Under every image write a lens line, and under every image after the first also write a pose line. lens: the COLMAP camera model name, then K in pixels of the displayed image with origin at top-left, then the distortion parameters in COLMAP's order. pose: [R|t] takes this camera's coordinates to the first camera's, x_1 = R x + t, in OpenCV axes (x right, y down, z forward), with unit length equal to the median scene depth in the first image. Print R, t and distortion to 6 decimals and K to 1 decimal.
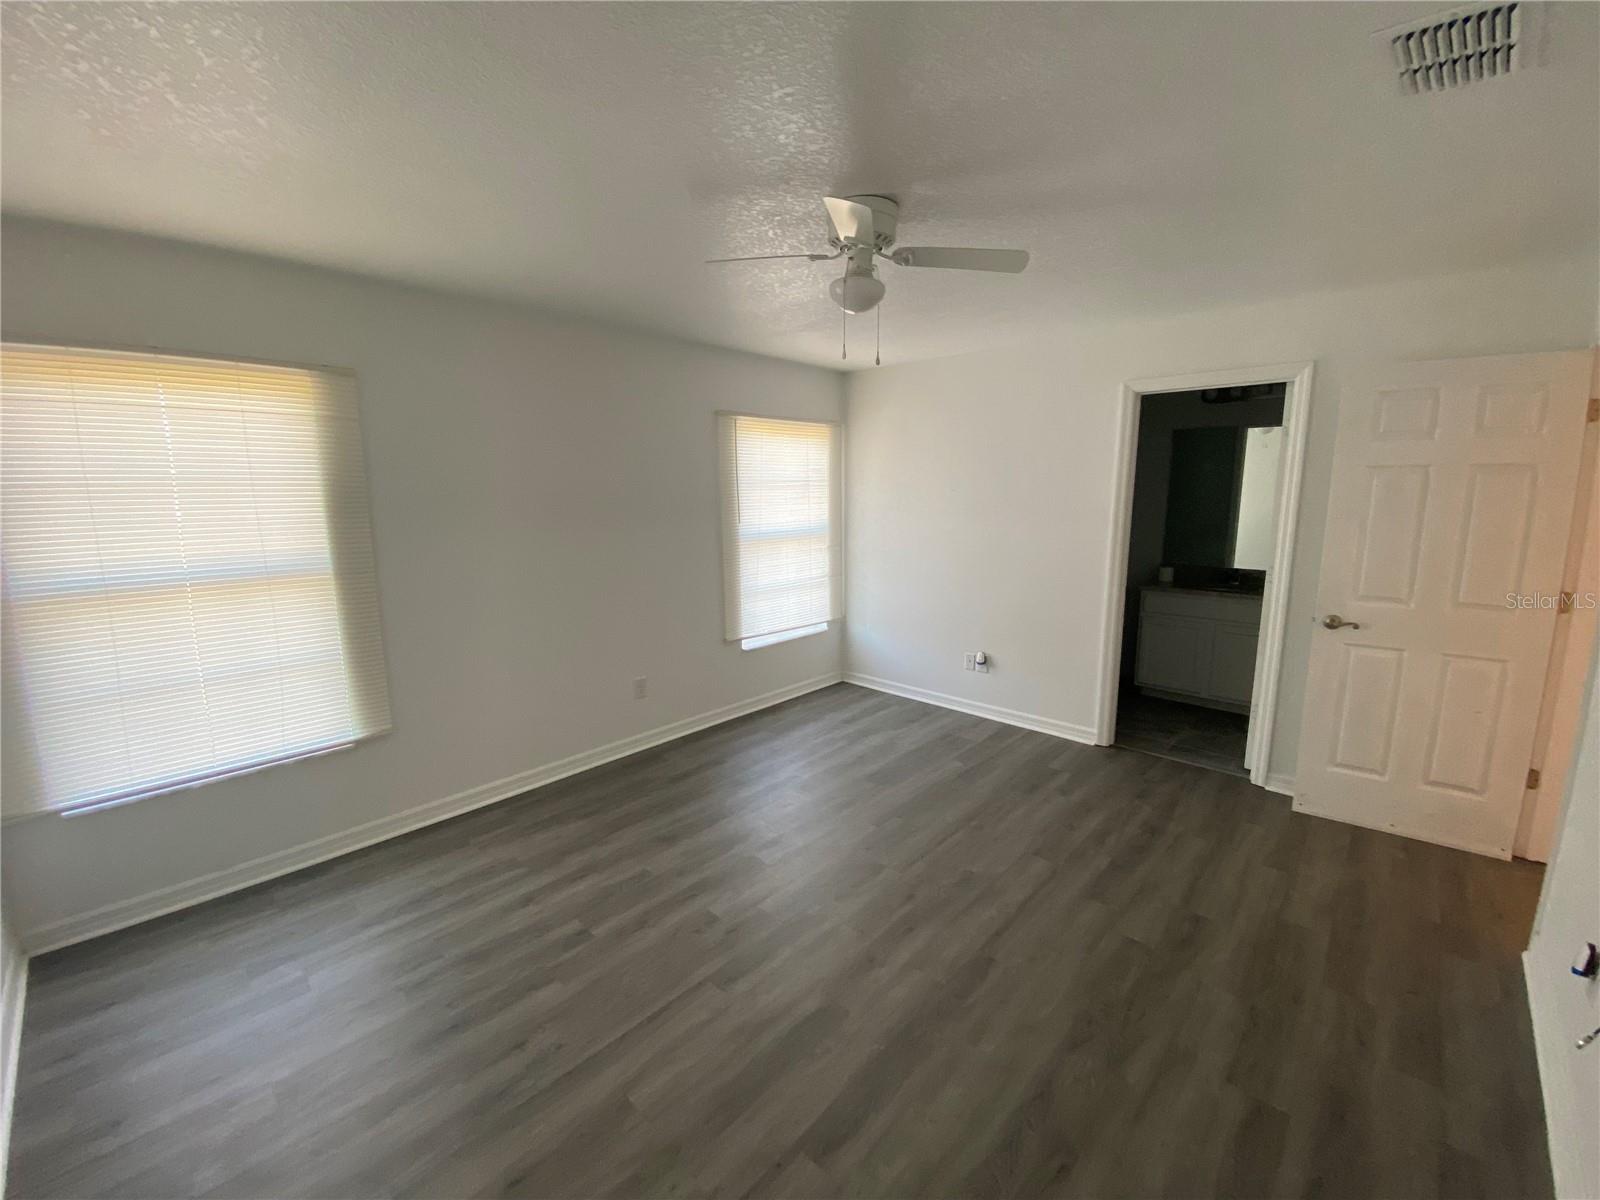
lens RADIAL K [[644.0, 0, 800.0], [0, 644.0, 600.0], [0, 0, 1]] dist [0.053806, -0.042977]
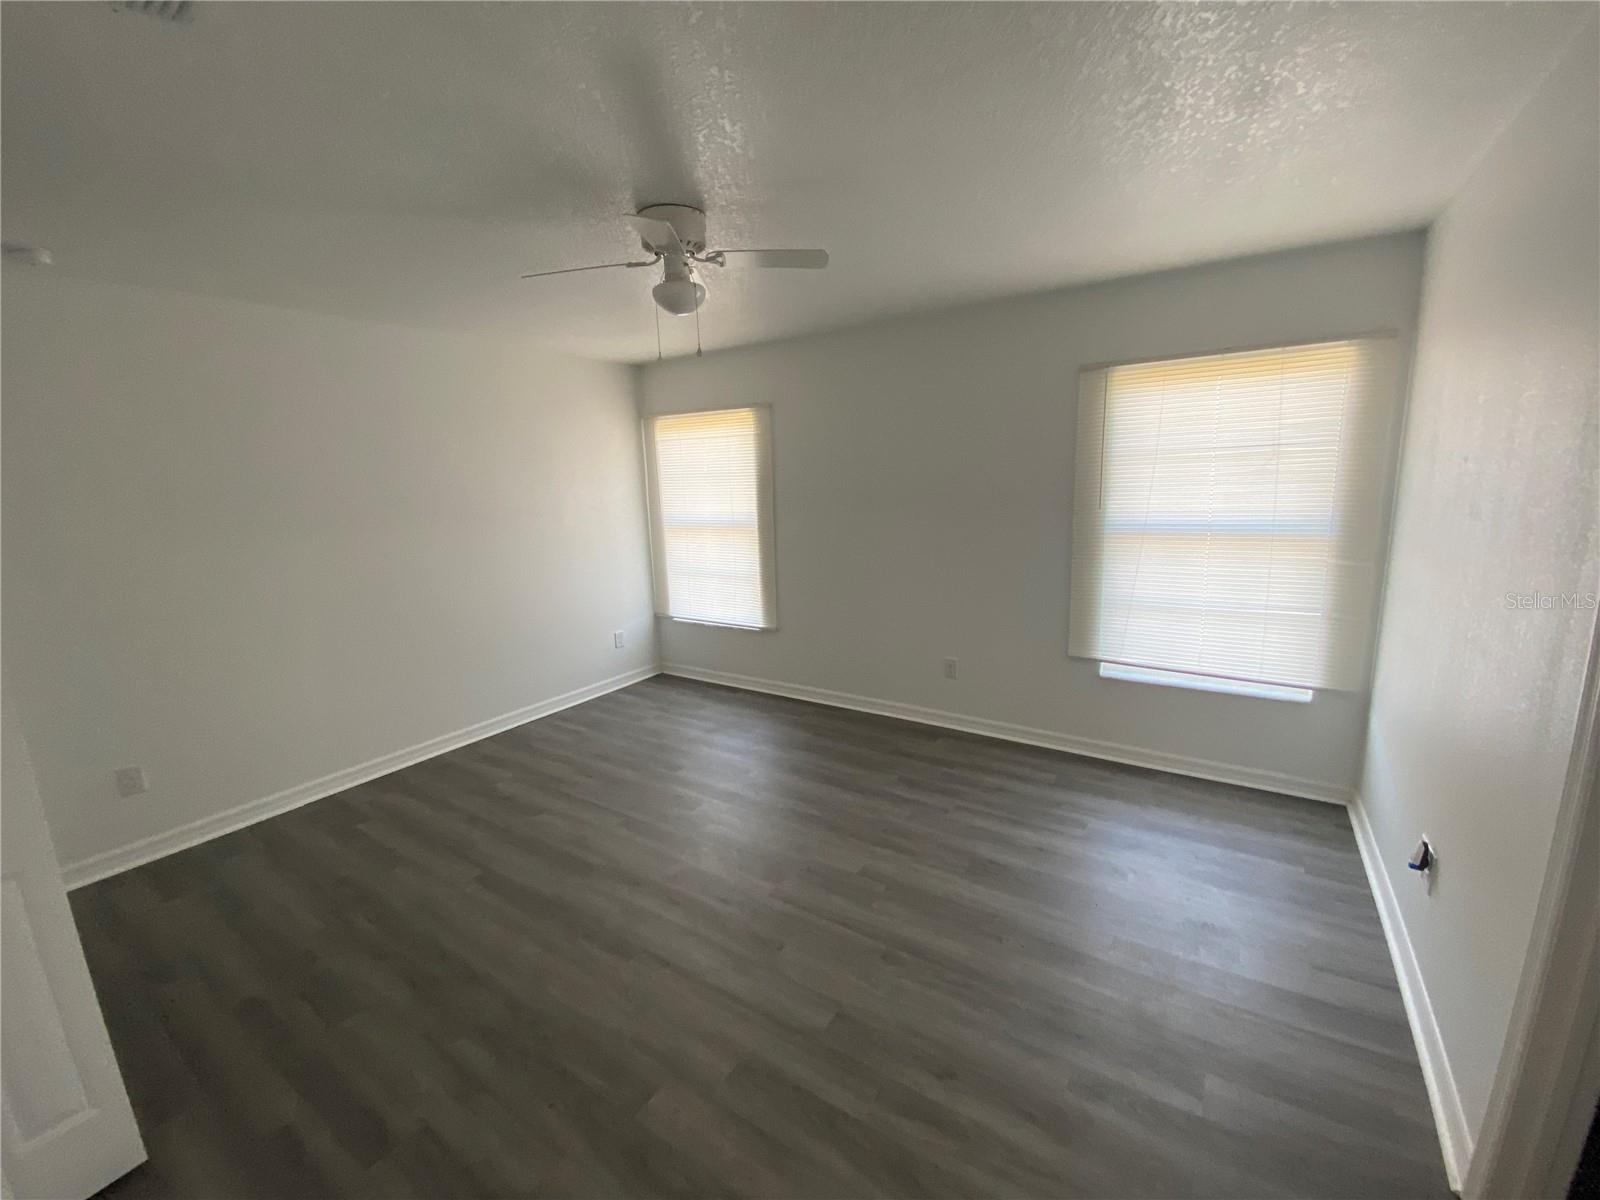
lens RADIAL K [[644.0, 0, 800.0], [0, 644.0, 600.0], [0, 0, 1]] dist [0.053806, -0.042977]
pose [[0.170809, 0.186639, -0.967466, 0.955590], [-0.135944, 0.976969, 0.164471, -0.145567], [0.975881, 0.103428, 0.192248, 0.798886]]
